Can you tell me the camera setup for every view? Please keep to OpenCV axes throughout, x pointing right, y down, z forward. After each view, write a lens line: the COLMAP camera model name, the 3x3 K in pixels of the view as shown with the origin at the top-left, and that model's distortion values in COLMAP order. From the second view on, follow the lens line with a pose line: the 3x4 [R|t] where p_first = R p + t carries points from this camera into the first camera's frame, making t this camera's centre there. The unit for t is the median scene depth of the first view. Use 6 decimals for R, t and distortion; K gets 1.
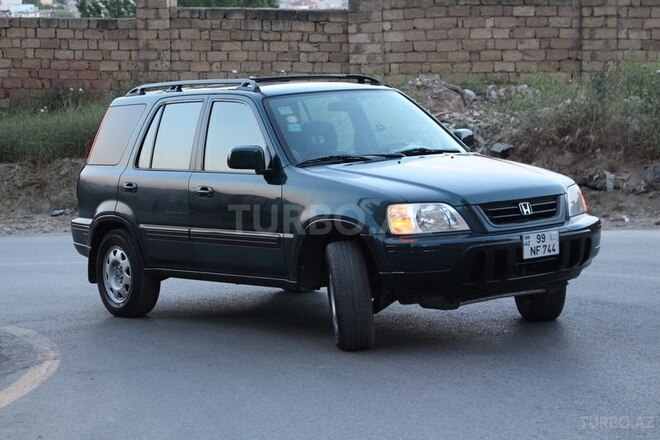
lens RADIAL K [[1552.1, 0, 330.0], [0, 1552.1, 219.8], [0, 0, 1]] dist [0.029092, 0.000000]
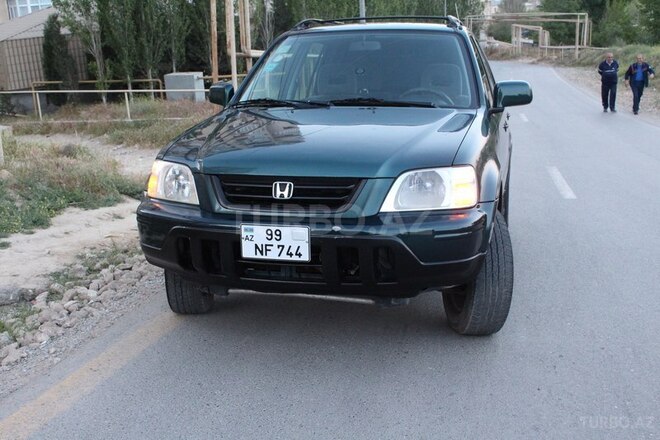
lens RADIAL K [[752.8, 0, 329.4], [0, 752.8, 219.8], [0, 0, 1]] dist [-0.081050, 0.000000]
pose [[0.603415, 0.199925, -0.771959, 0.358692], [-0.083123, 0.978557, 0.188457, -0.053653], [0.793083, -0.049550, 0.607095, 0.691790]]
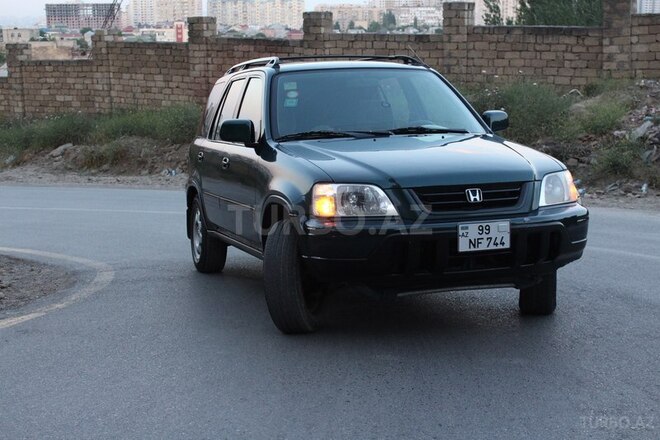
lens RADIAL K [[1020.9, 0, 330.9], [0, 1020.9, 221.6], [0, 0, 1]] dist [-0.021285, 0.000000]
pose [[0.944718, 0.058978, -0.322536, 0.206326], [-0.046224, 0.997822, 0.047066, -0.013794], [0.324609, -0.029555, 0.945386, 0.357738]]
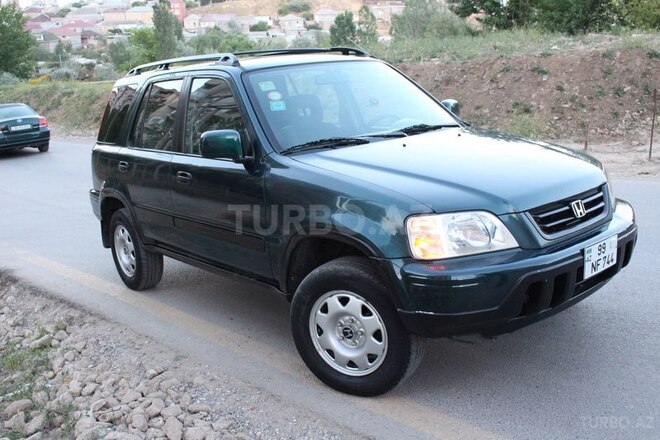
lens RADIAL K [[666.7, 0, 328.5], [0, 666.7, 216.3], [0, 0, 1]] dist [-0.111805, 0.000000]
pose [[0.999087, -0.035455, 0.023834, -0.005328], [0.031981, 0.990604, 0.132971, -0.043840], [-0.028324, -0.132087, 0.990833, 0.586546]]
